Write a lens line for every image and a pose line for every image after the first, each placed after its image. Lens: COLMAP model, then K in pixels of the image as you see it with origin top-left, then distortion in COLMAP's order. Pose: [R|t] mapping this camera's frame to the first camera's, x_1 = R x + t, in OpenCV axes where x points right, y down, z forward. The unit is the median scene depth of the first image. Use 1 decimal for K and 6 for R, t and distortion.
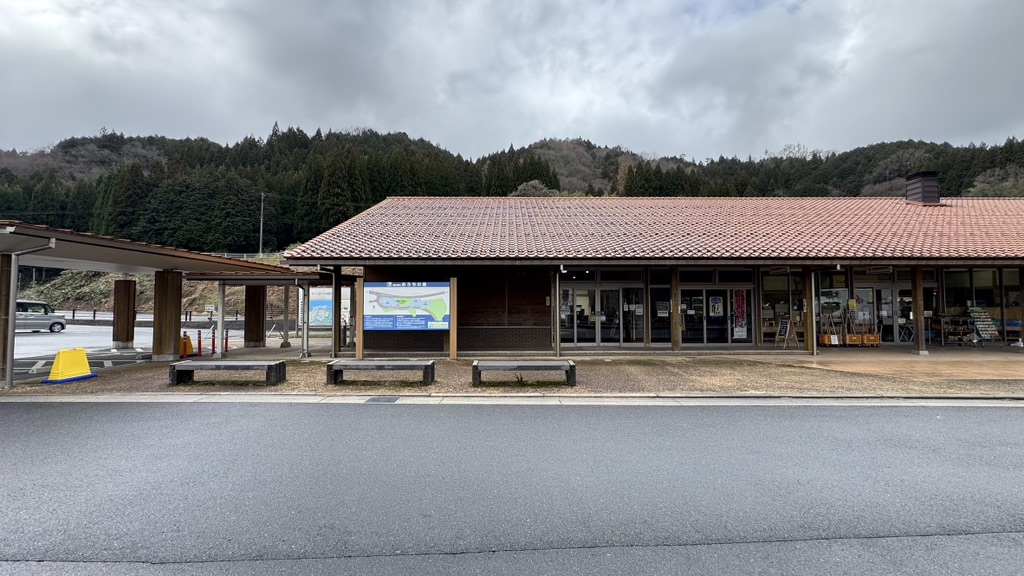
lens RADIAL K [[404.9, 0, 511.5], [0, 404.9, 287.4], [0, 0, 1]] dist [-0.000772, -0.001538]
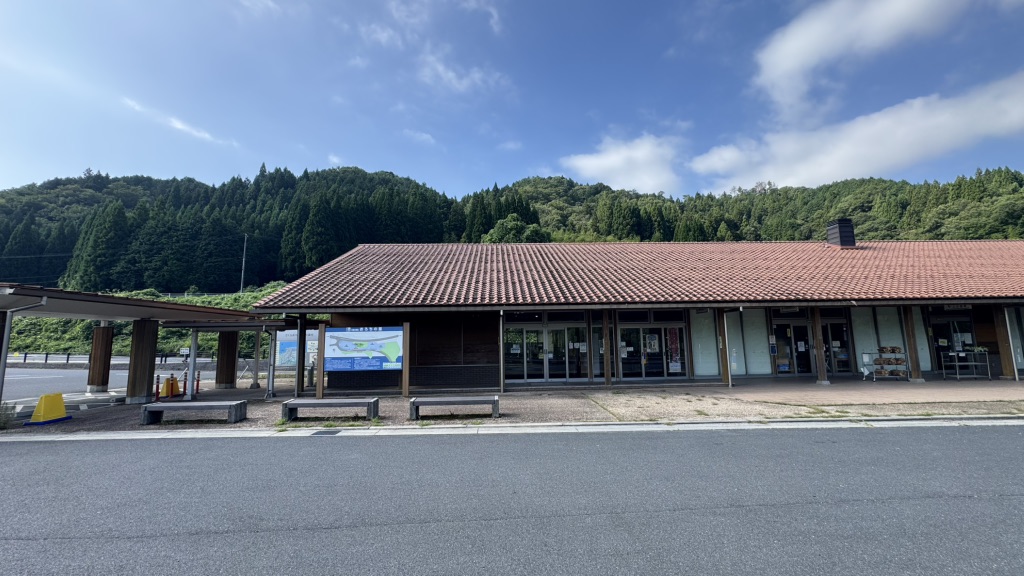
lens RADIAL K [[404.9, 0, 512.4], [0, 404.9, 287.9], [0, 0, 1]] dist [-0.000772, -0.001538]
pose [[0.999424, -0.010994, 0.032100, 0.088692], [0.013585, 0.996569, -0.081638, -0.018514], [-0.031092, 0.082027, 0.996145, -0.104861]]
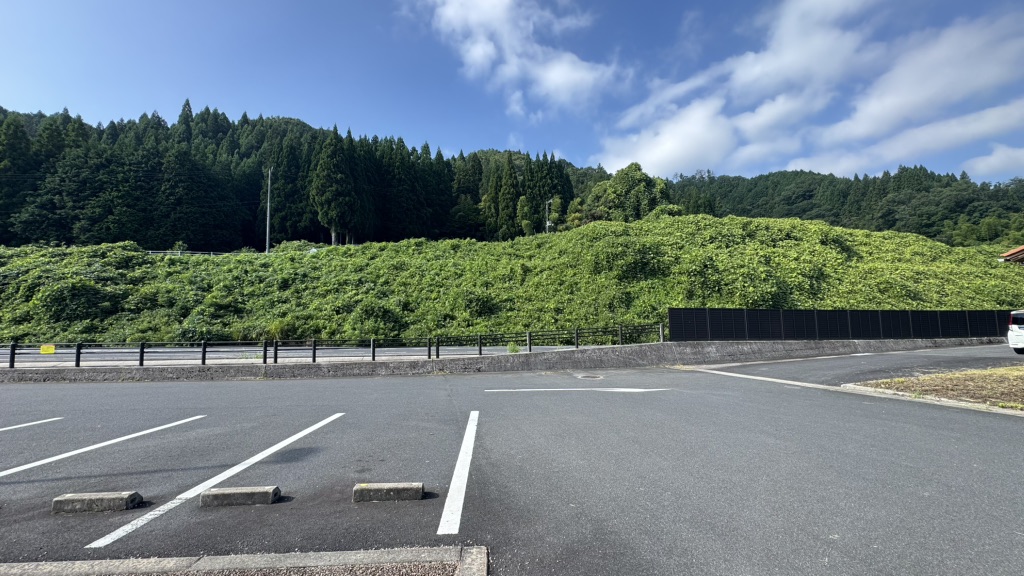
lens RADIAL K [[404.9, 0, 514.7], [0, 404.9, 289.5], [0, 0, 1]] dist [-0.000772, -0.001538]
pose [[0.972781, -0.010639, 0.231483, -0.779541], [0.017937, 0.999405, -0.029447, 0.008126], [-0.231032, 0.032798, 0.972393, 0.455055]]
